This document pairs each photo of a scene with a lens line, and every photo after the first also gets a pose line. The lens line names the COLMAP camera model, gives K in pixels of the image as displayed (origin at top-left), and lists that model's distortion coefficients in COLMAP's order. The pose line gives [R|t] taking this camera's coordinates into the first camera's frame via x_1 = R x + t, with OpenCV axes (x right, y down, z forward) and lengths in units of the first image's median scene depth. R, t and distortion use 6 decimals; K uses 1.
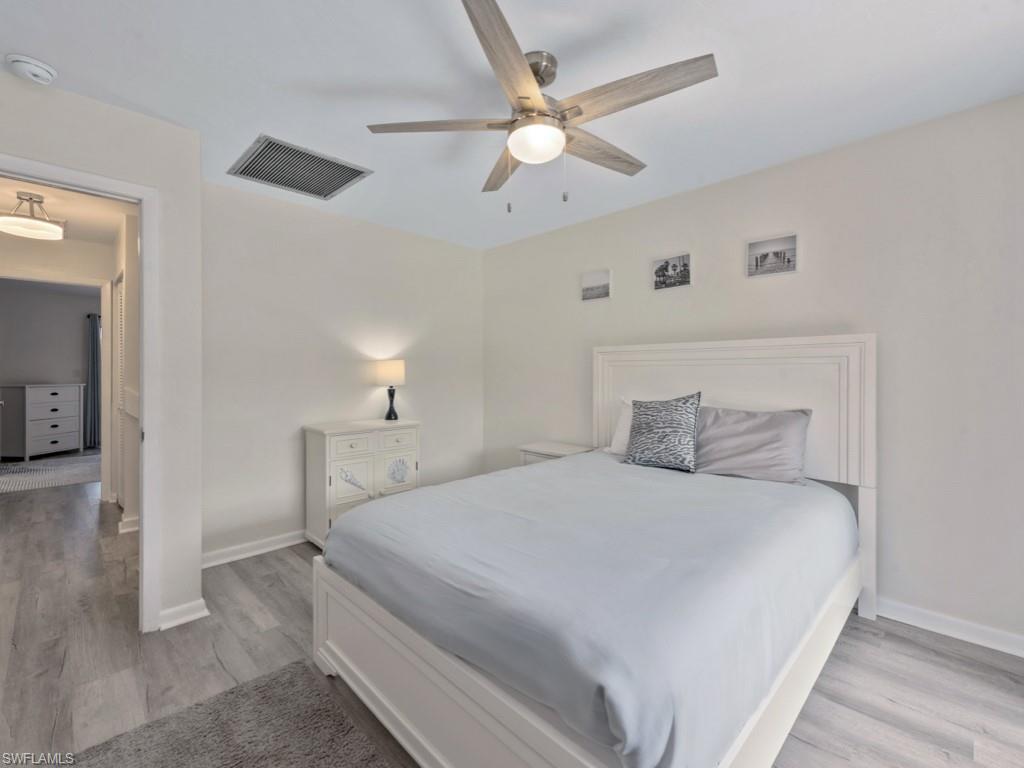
lens RADIAL K [[452.7, 0, 509.2], [0, 452.7, 374.5], [0, 0, 1]] dist [0.020694, -0.007688]
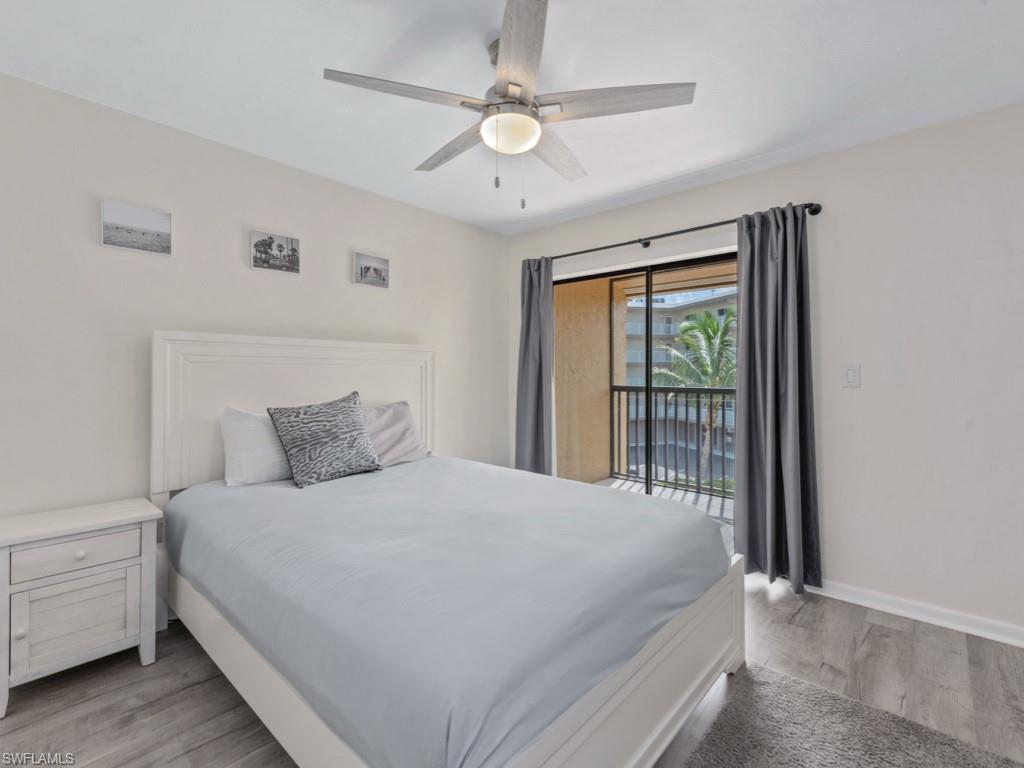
lens RADIAL K [[487.3, 0, 507.3], [0, 487.3, 384.6], [0, 0, 1]] dist [0.013565, -0.000902]
pose [[-0.064087, -0.014622, 0.997837, -0.623819], [0.010575, 0.999827, 0.015330, 0.009243], [-0.997888, 0.011535, -0.063921, 0.697553]]
